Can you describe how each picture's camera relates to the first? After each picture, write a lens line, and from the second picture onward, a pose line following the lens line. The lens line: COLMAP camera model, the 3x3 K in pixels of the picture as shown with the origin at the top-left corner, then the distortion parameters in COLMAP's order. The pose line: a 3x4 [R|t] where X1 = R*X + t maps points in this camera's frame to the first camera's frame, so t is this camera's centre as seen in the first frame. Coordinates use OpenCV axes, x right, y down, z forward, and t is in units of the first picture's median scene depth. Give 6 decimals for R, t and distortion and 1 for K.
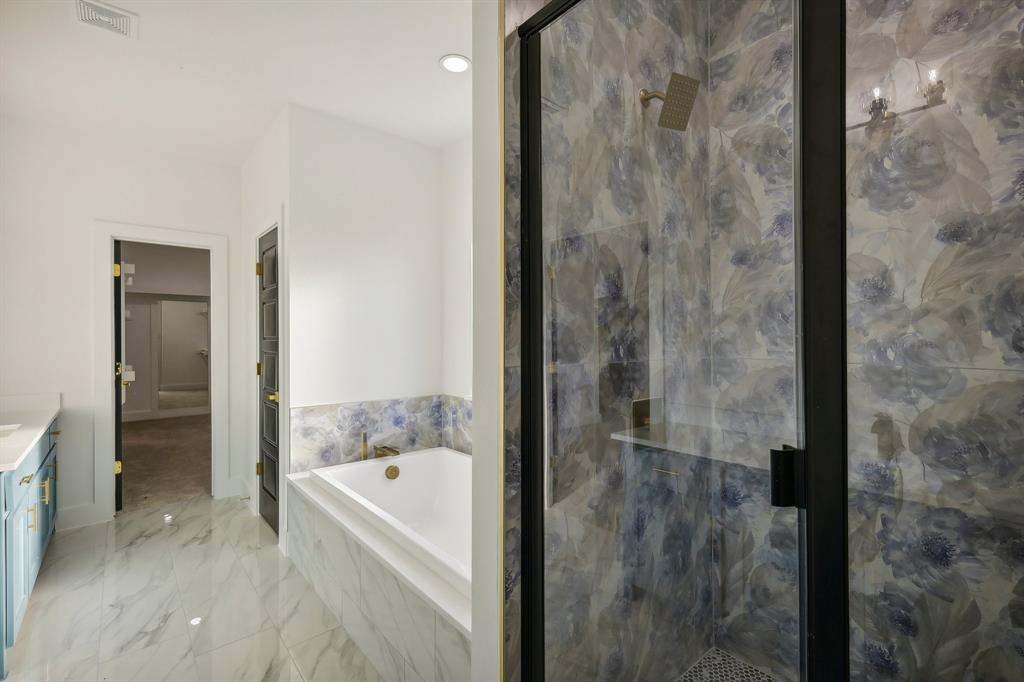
lens RADIAL K [[457.6, 0, 515.2], [0, 457.6, 334.6], [0, 0, 1]] dist [0.000500, 0.000112]
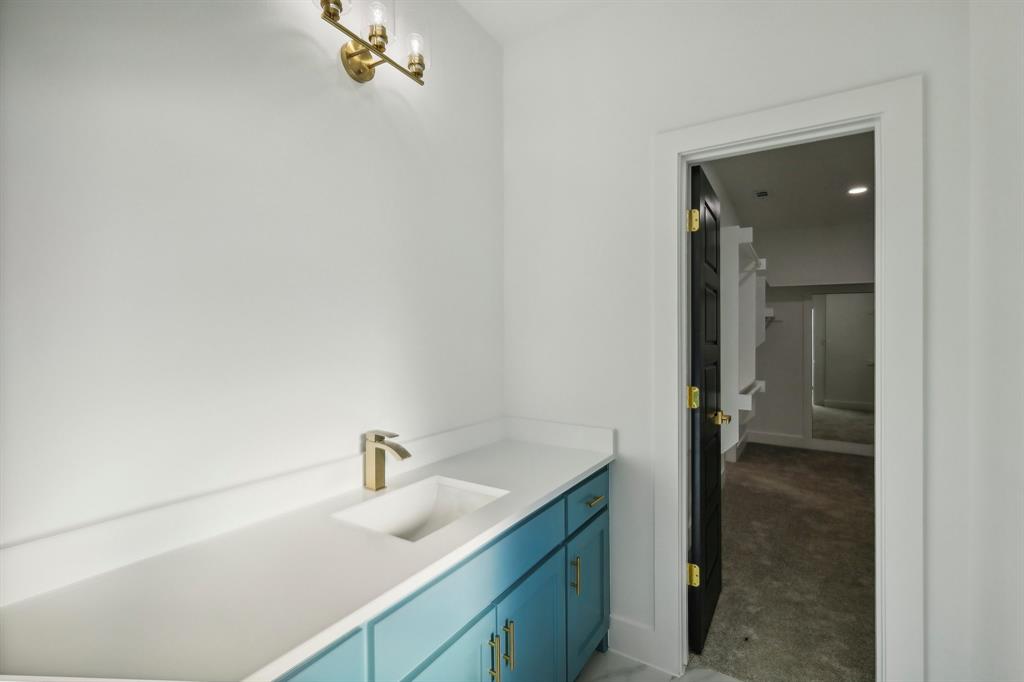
lens RADIAL K [[457.6, 0, 515.2], [0, 457.6, 334.6], [0, 0, 1]] dist [0.000500, 0.000112]
pose [[0.313057, -0.002000, -0.949732, -0.378619], [-0.006861, 0.999967, -0.004368, 0.000651], [0.949710, 0.007883, 0.313033, 0.569087]]
